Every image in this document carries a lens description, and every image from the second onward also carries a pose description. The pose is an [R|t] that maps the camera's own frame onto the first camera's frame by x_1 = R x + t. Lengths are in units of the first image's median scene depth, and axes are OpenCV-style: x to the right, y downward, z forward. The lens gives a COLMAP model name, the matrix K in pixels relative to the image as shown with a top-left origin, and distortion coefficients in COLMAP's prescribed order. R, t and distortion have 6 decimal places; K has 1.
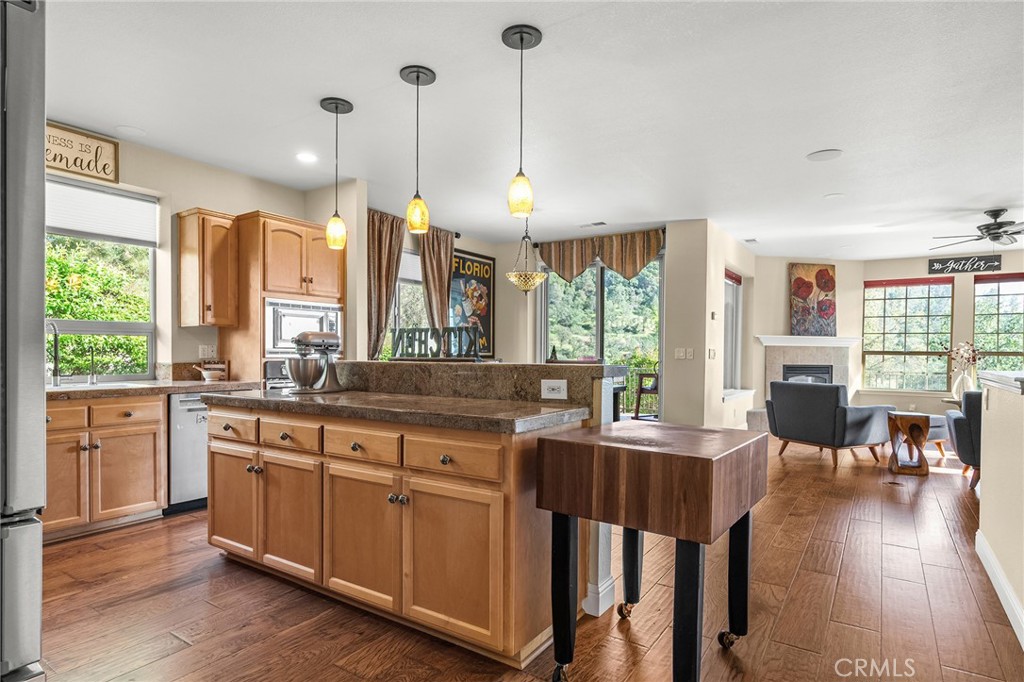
lens RADIAL K [[556.7, 0, 516.1], [0, 556.7, 361.1], [0, 0, 1]] dist [-0.001450, -0.000424]
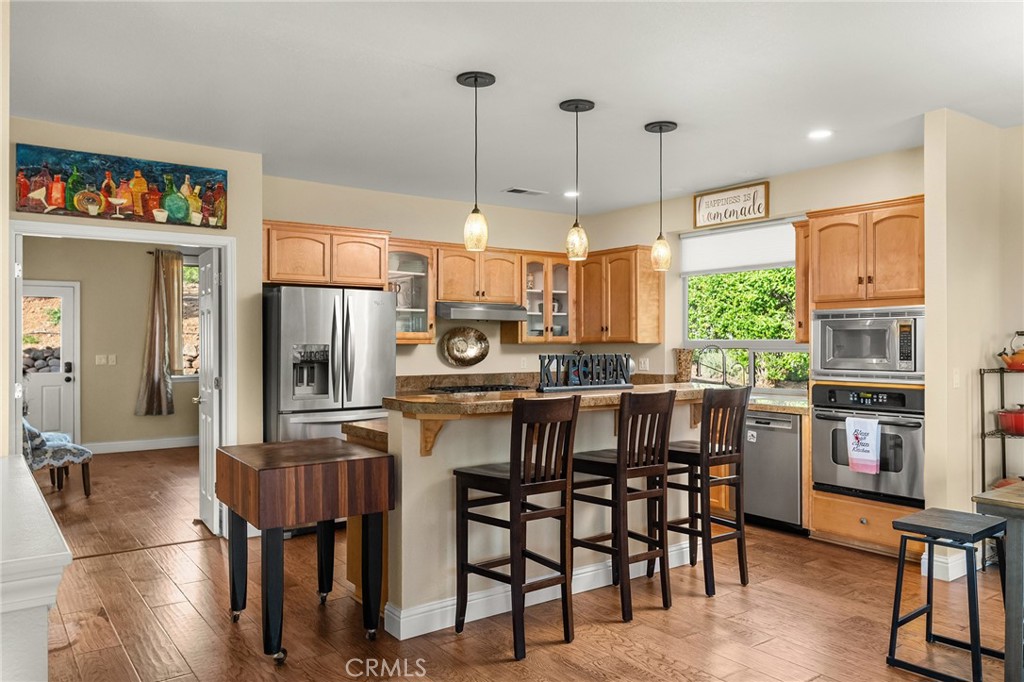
lens RADIAL K [[737.4, 0, 512.0], [0, 737.4, 341.0], [0, 0, 1]] dist [0.006705, 0.001859]
pose [[-0.342756, -0.006484, -0.939402, 0.472308], [-0.013003, 0.999913, -0.002157, -0.034485], [0.939334, 0.011476, -0.342811, 0.572246]]
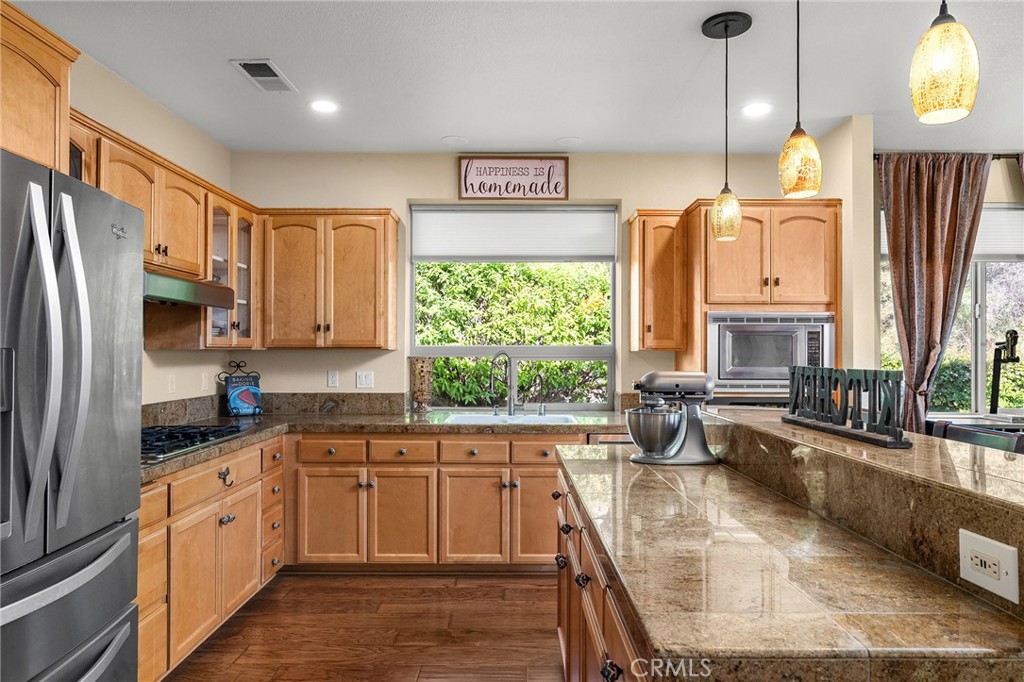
lens RADIAL K [[668.0, 0, 514.8], [0, 668.0, 344.2], [0, 0, 1]] dist [-0.006432, 0.000401]
pose [[0.551567, -0.012417, -0.834038, 0.093079], [-0.011413, 0.999683, -0.022431, -0.028589], [0.834052, 0.021891, 0.551251, 0.173535]]
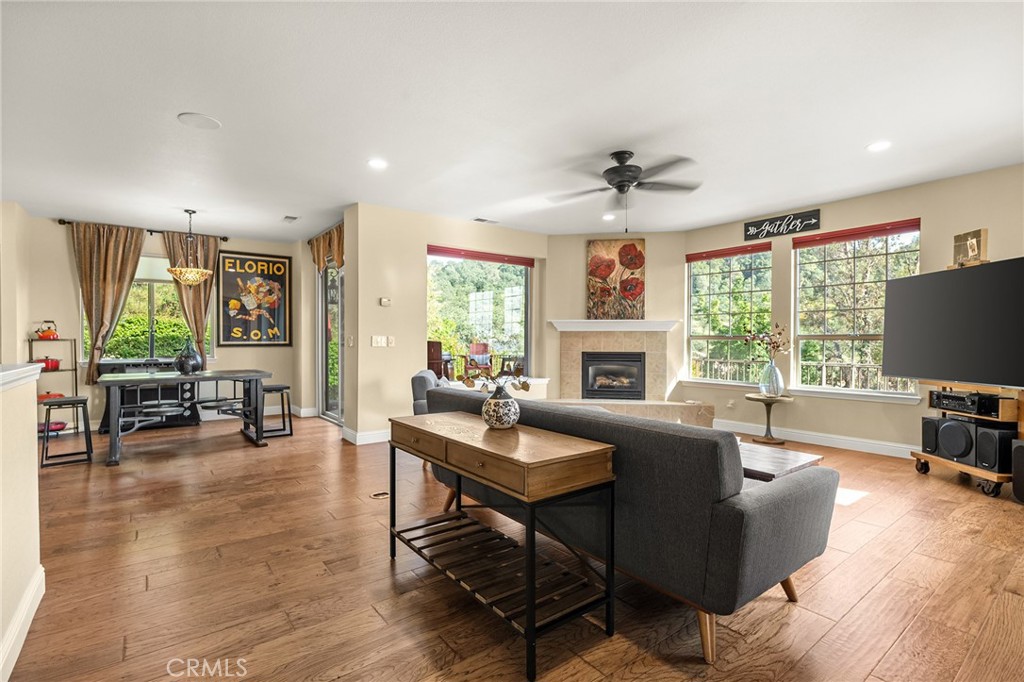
lens RADIAL K [[479.6, 0, 513.6], [0, 479.6, 339.0], [0, 0, 1]] dist [-0.001375, -0.000139]
pose [[0.945386, -0.009331, -0.325818, 0.753019], [0.004257, 0.999858, -0.016282, -0.002198], [0.325924, 0.014005, 0.945292, 0.258464]]
